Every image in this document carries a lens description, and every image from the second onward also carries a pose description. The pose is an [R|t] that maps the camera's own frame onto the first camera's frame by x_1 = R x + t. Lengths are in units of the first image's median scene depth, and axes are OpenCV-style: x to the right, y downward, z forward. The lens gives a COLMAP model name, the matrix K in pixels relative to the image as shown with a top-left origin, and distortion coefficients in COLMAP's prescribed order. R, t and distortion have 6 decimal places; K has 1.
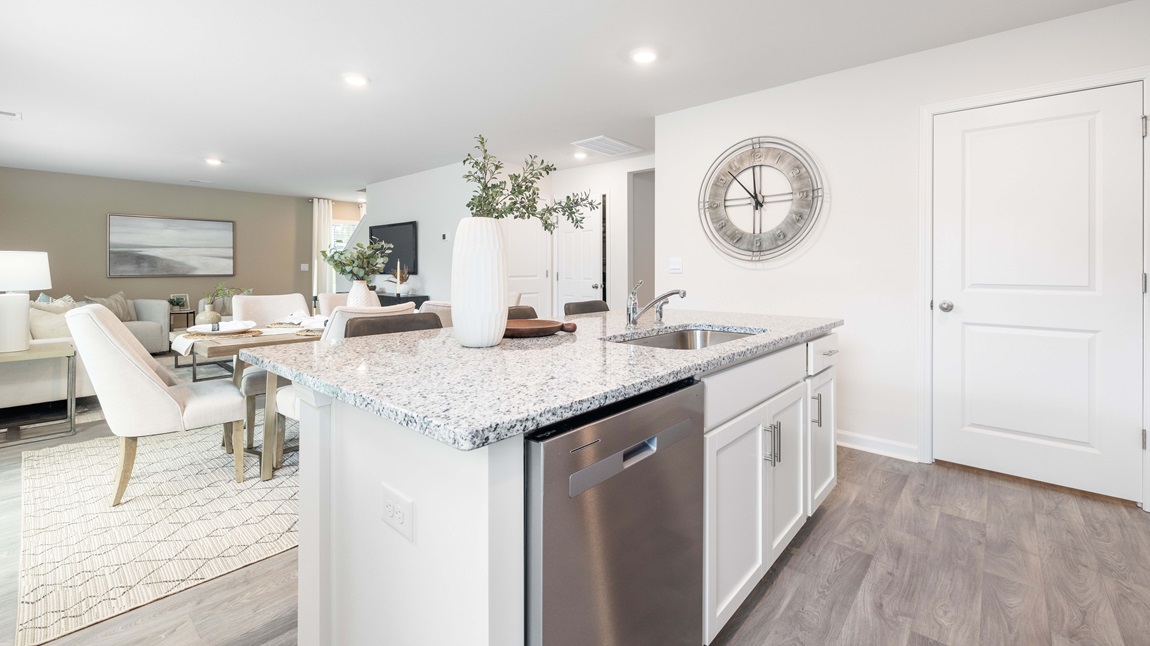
lens RADIAL K [[482.8, 0, 571.3], [0, 482.8, 273.9], [0, 0, 1]] dist [0.000845, -0.000049]
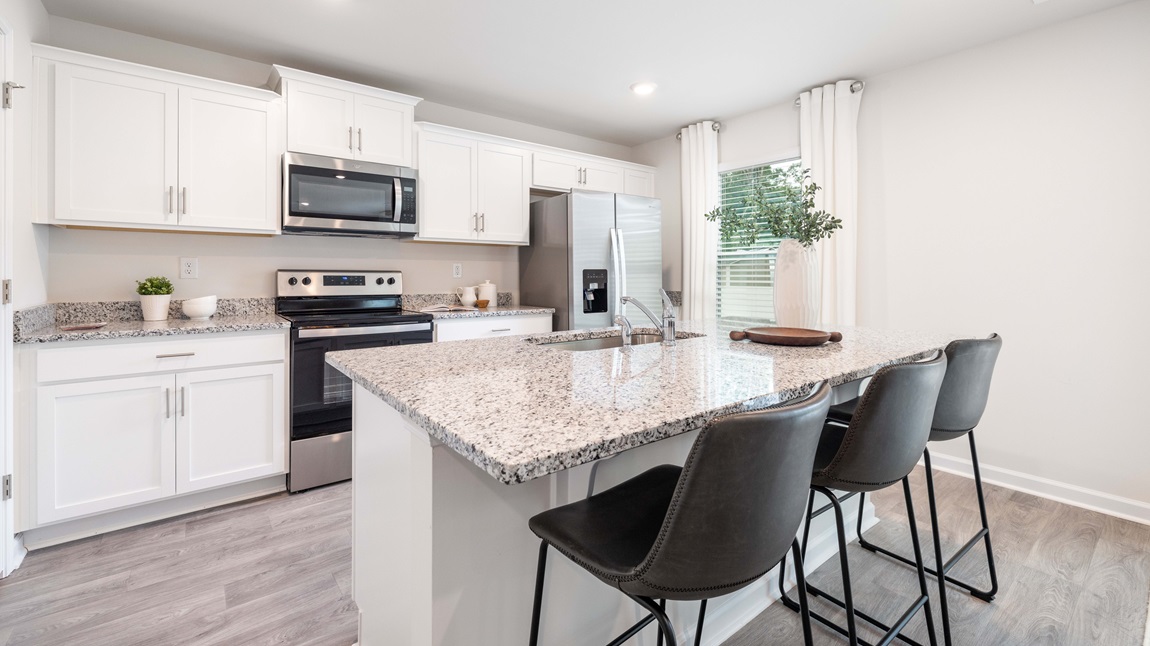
lens RADIAL K [[482.8, 0, 571.3], [0, 482.8, 273.9], [0, 0, 1]] dist [0.000845, -0.000049]
pose [[-0.984798, -0.004747, 0.173641, 0.121724], [-0.004871, 0.999988, -0.000287, -0.015515], [-0.173637, -0.001128, -0.984809, 1.562804]]
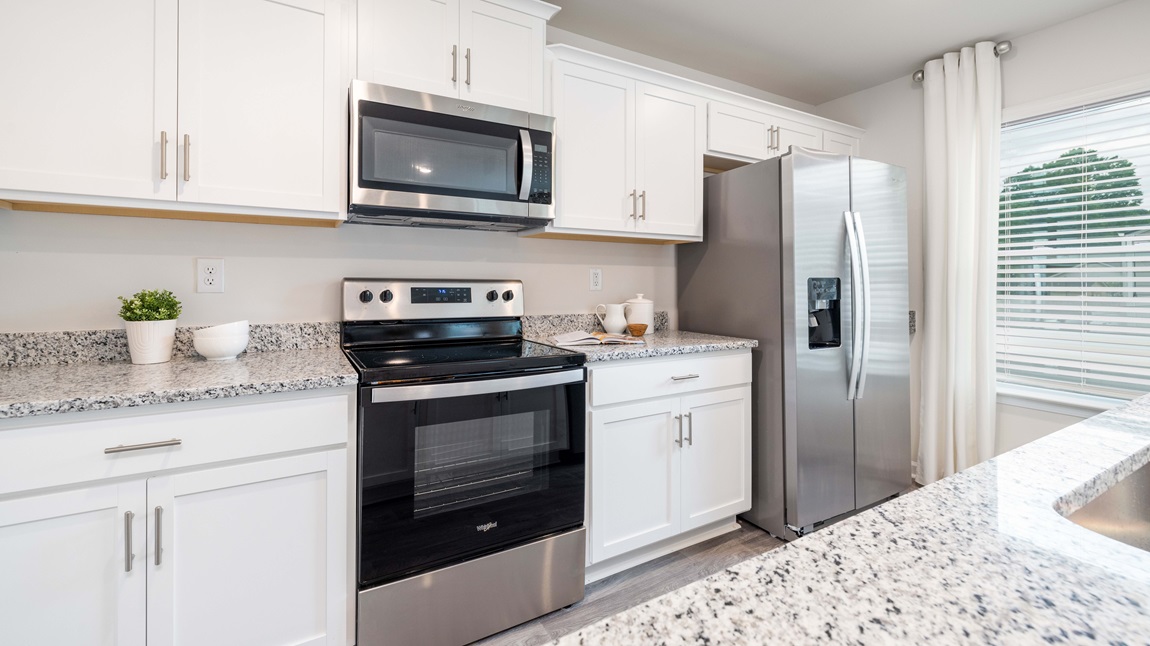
lens RADIAL K [[482.8, 0, 571.3], [0, 482.8, 273.9], [0, 0, 1]] dist [0.000845, -0.000049]
pose [[-0.951936, 0.000077, 0.306296, 0.485166], [-0.005441, 0.999838, -0.017162, -0.018804], [-0.306247, -0.018003, -0.951782, 1.108441]]
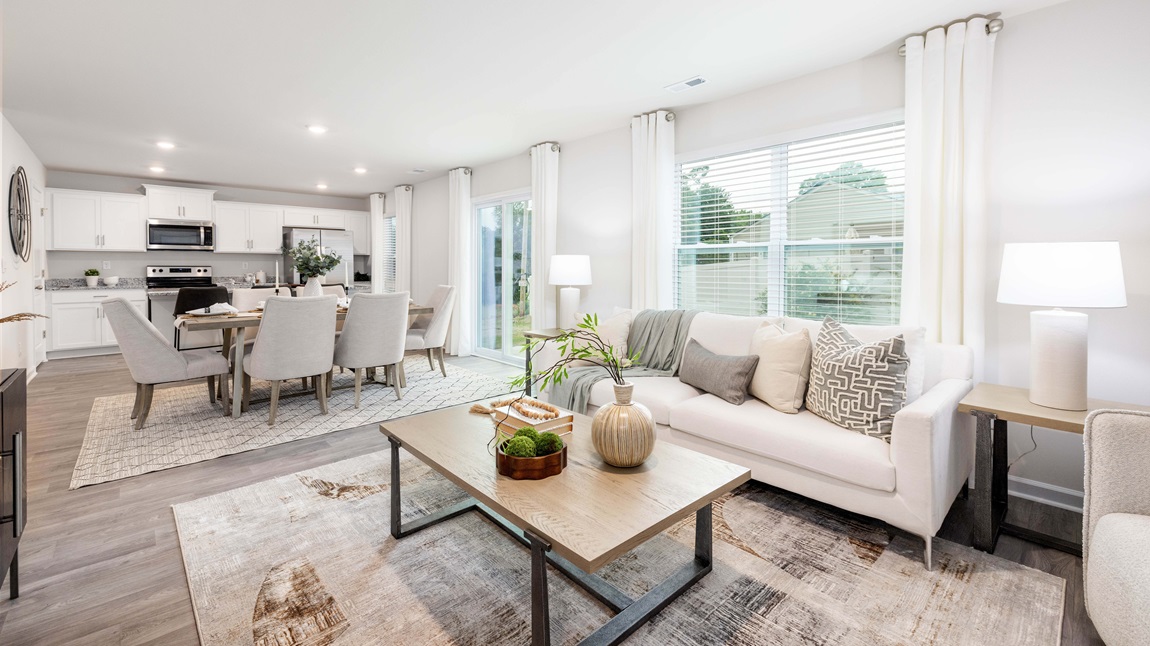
lens RADIAL K [[491.9, 0, 576.0], [0, 491.9, 270.8], [0, 0, 1]] dist [0.009373, -0.000102]
pose [[-0.995114, -0.002421, 0.098699, -1.834132], [-0.001508, 0.999955, 0.009326, -0.025098], [-0.098718, 0.009132, -0.995074, 3.232551]]
